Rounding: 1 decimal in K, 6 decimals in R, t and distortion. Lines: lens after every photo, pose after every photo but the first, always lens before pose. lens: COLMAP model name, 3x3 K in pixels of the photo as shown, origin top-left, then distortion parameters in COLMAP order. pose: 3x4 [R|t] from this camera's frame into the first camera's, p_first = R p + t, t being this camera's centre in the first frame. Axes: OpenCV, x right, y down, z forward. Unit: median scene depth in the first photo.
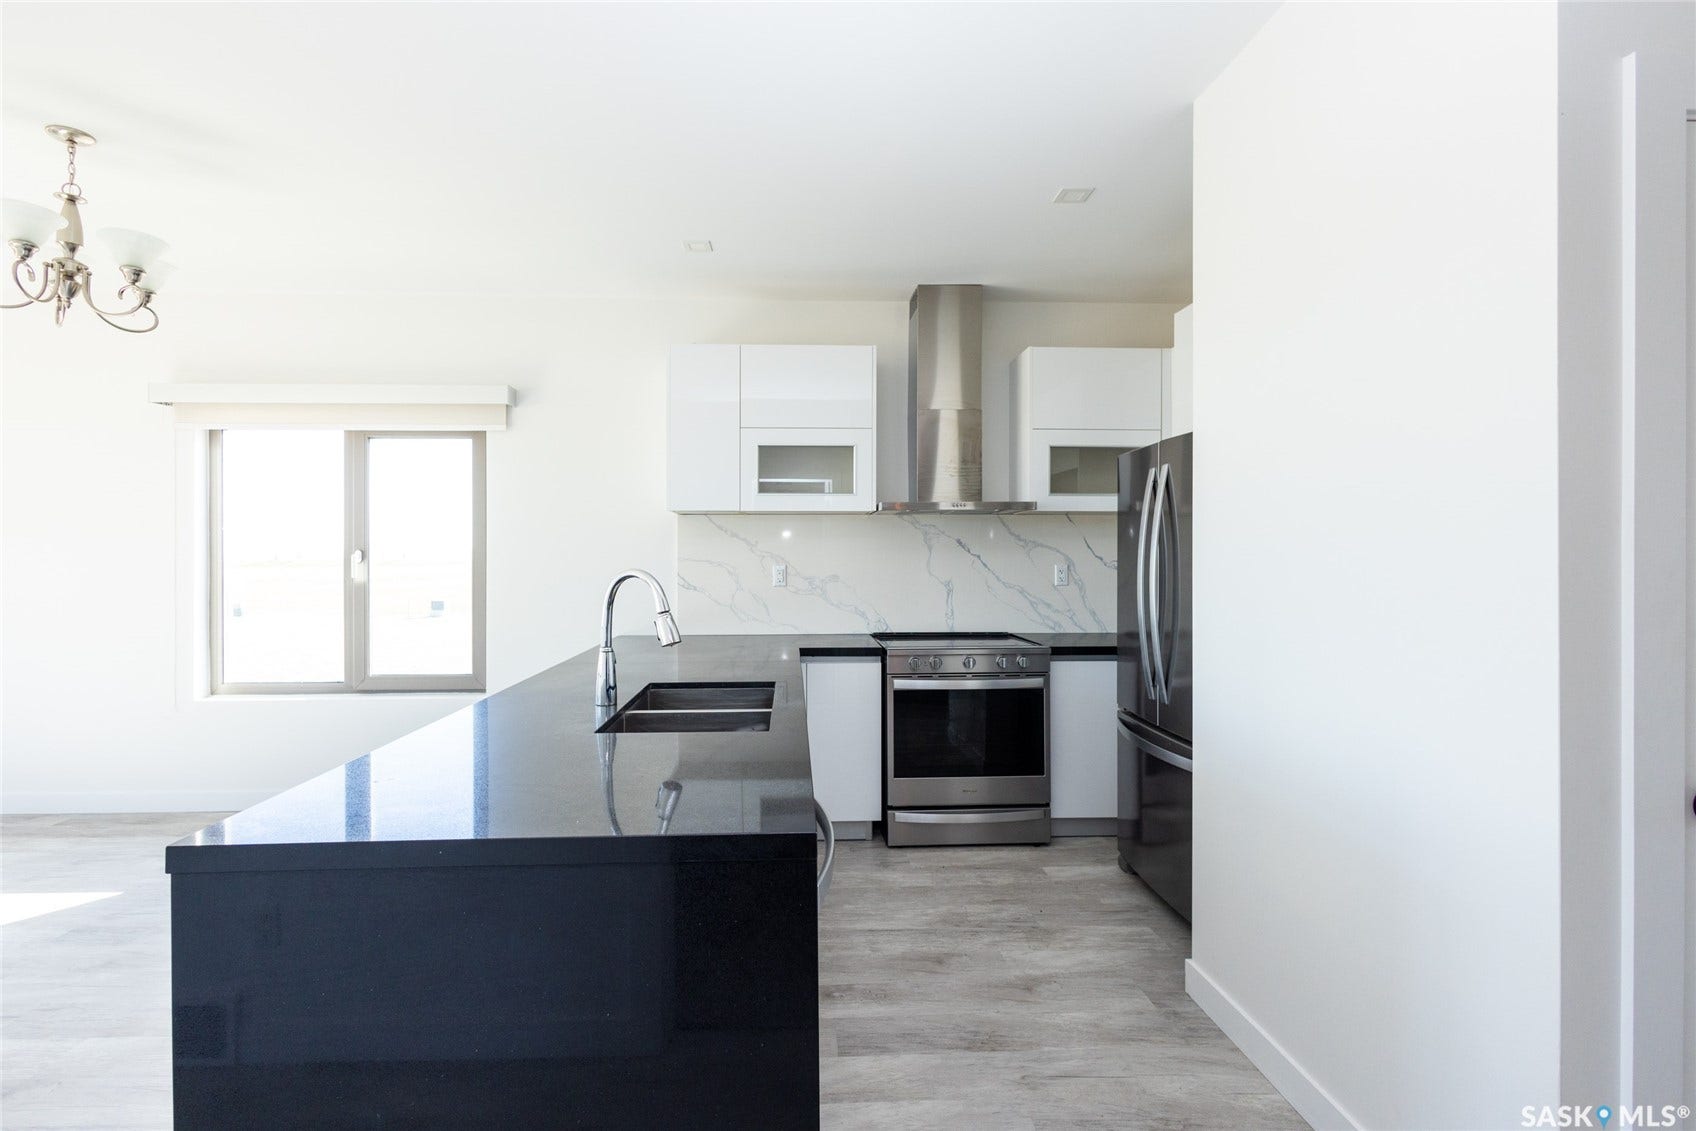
lens RADIAL K [[780.4, 0, 814.7], [0, 780.4, 559.5], [0, 0, 1]] dist [0.001885, 0.000094]
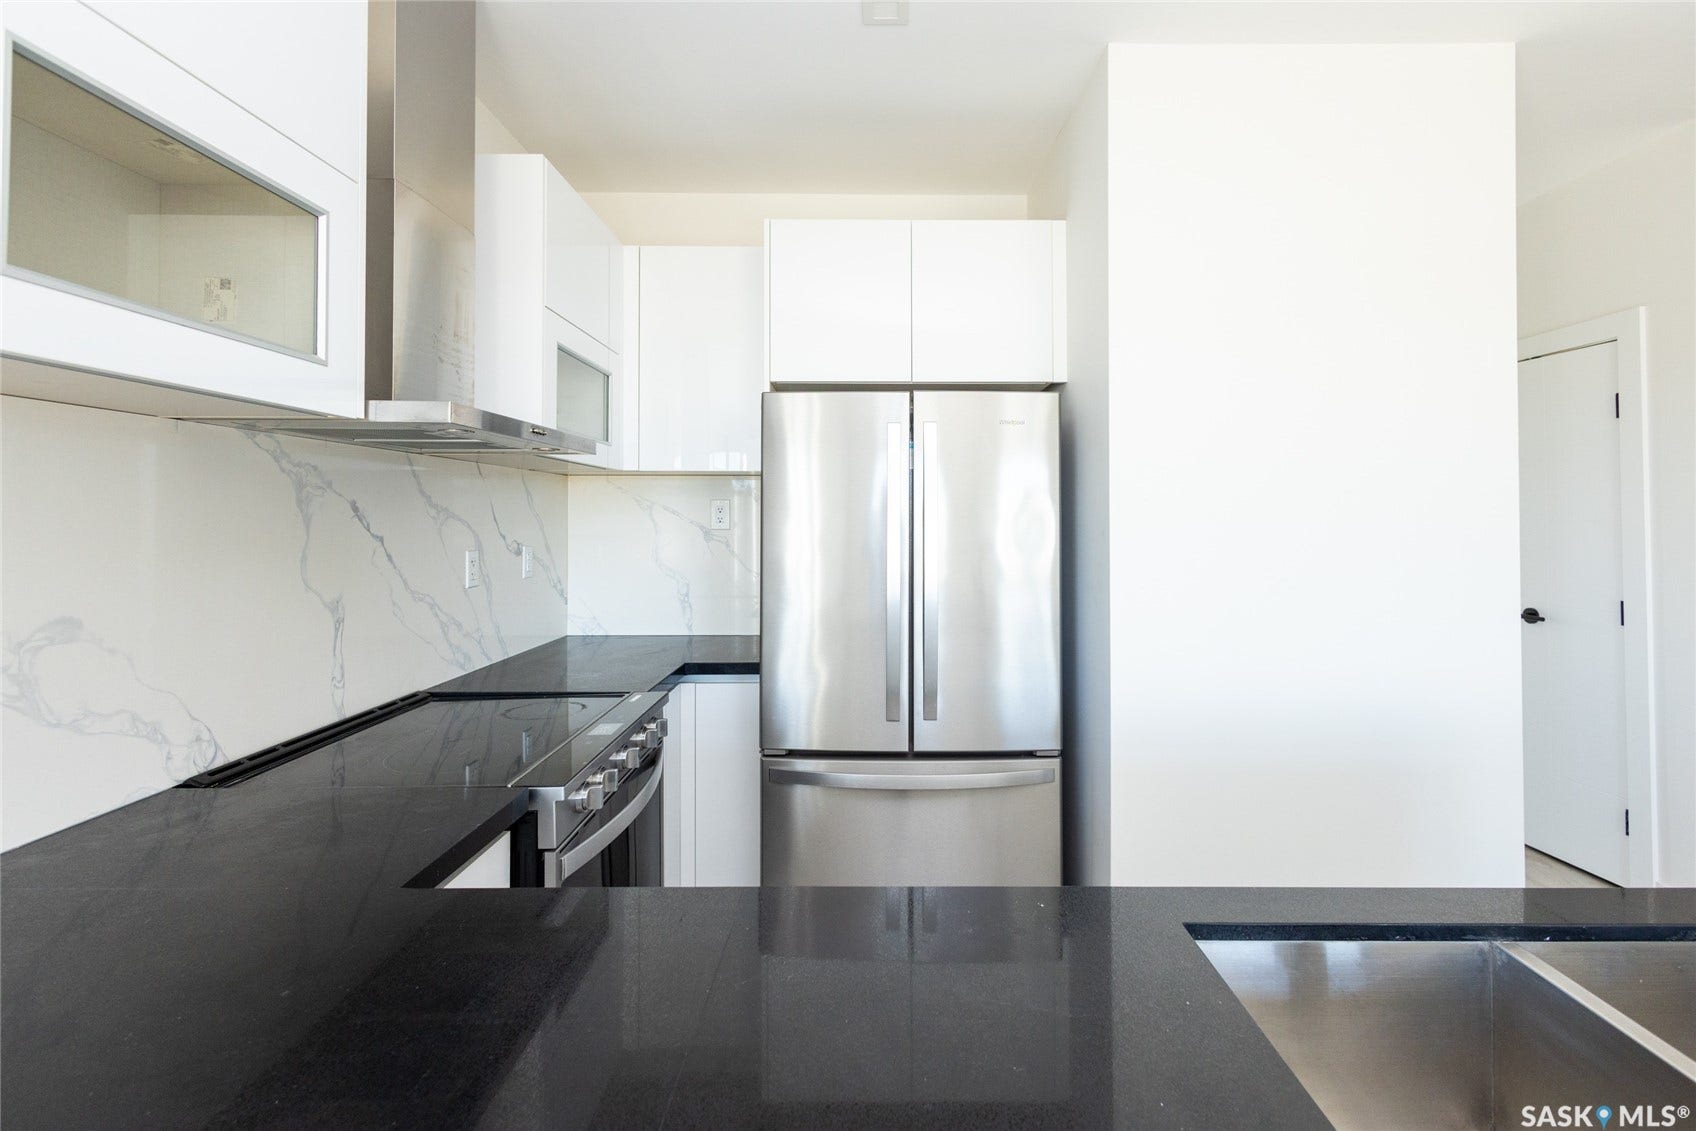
lens RADIAL K [[798.4, 0, 892.7], [0, 798.4, 503.9], [0, 0, 1]] dist [-0.001447, -0.000574]
pose [[0.004661, 0.019526, 0.999798, -0.273273], [0.001512, 0.999808, -0.019533, -0.016103], [-0.999988, 0.001602, 0.004631, 0.727898]]
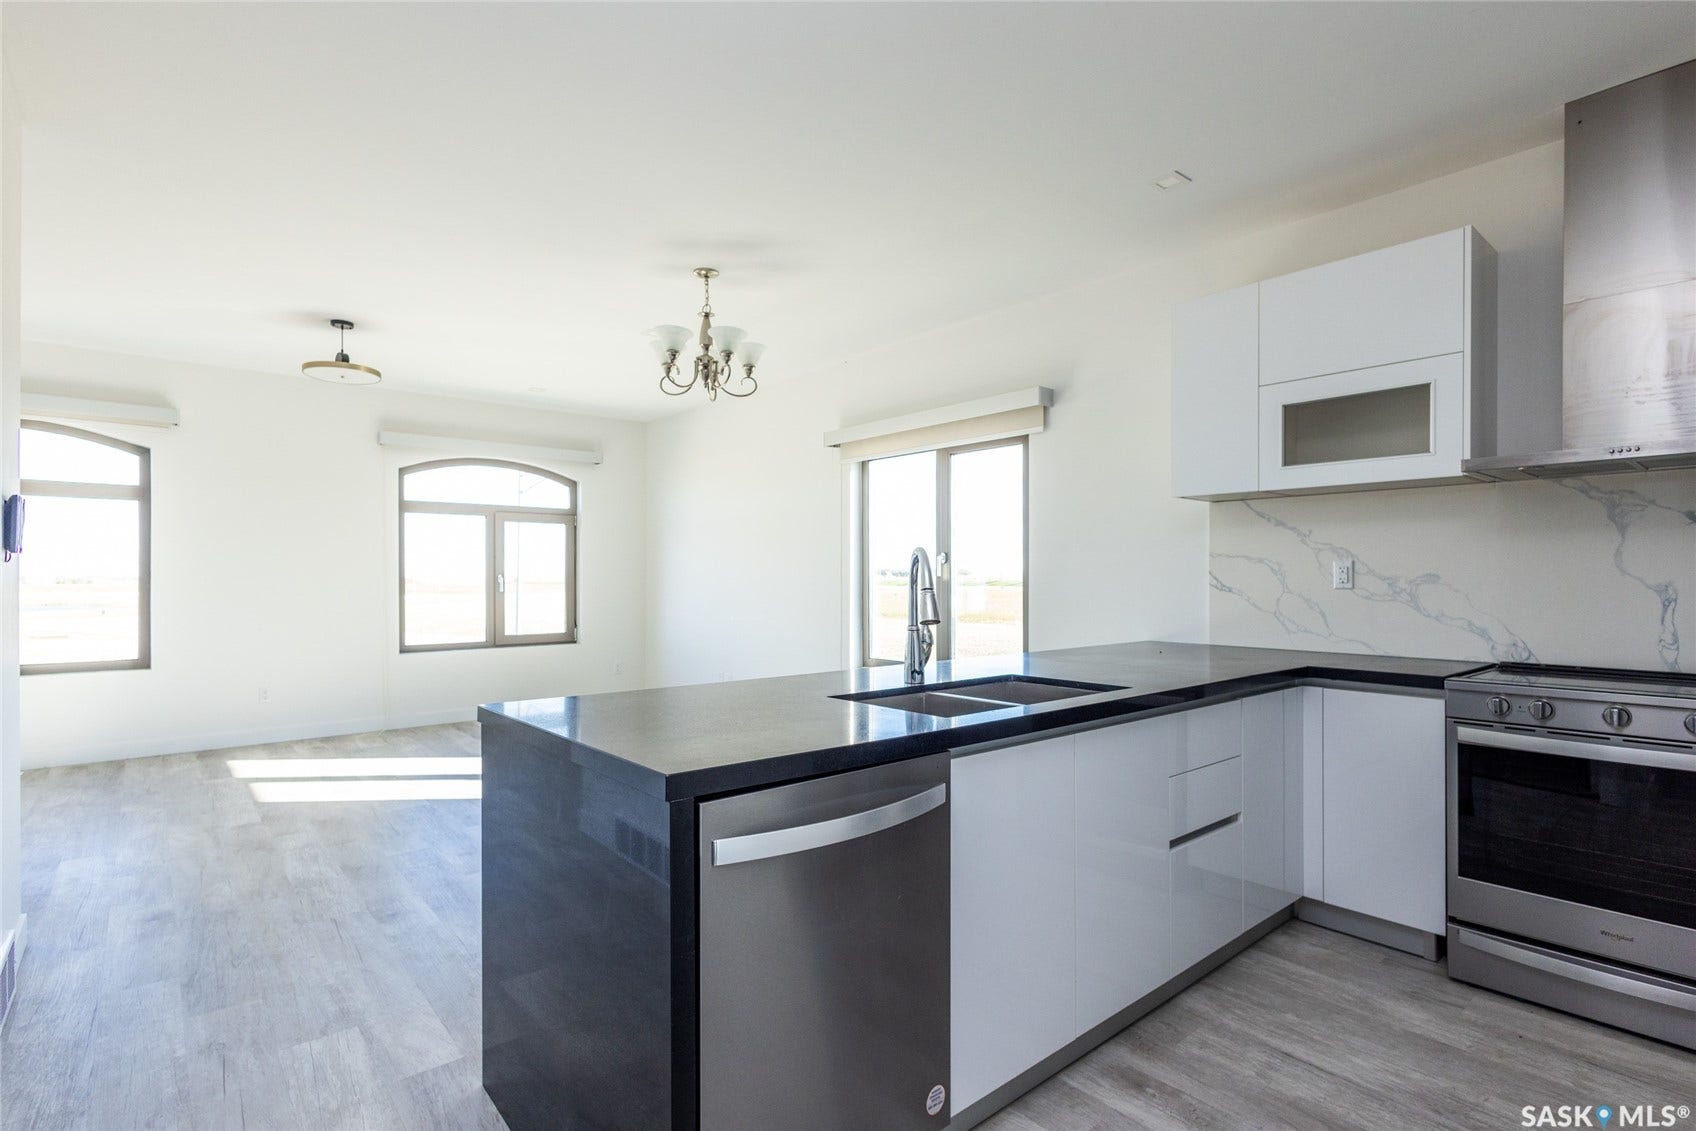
lens RADIAL K [[808.9, 0, 848.0], [0, 808.9, 579.0], [0, 0, 1]] dist [-0.000247, -0.000416]
pose [[0.626917, 0.004598, -0.779072, 0.271072], [-0.004336, 0.999988, 0.002412, 0.026043], [0.779074, 0.001866, 0.626929, 0.149553]]
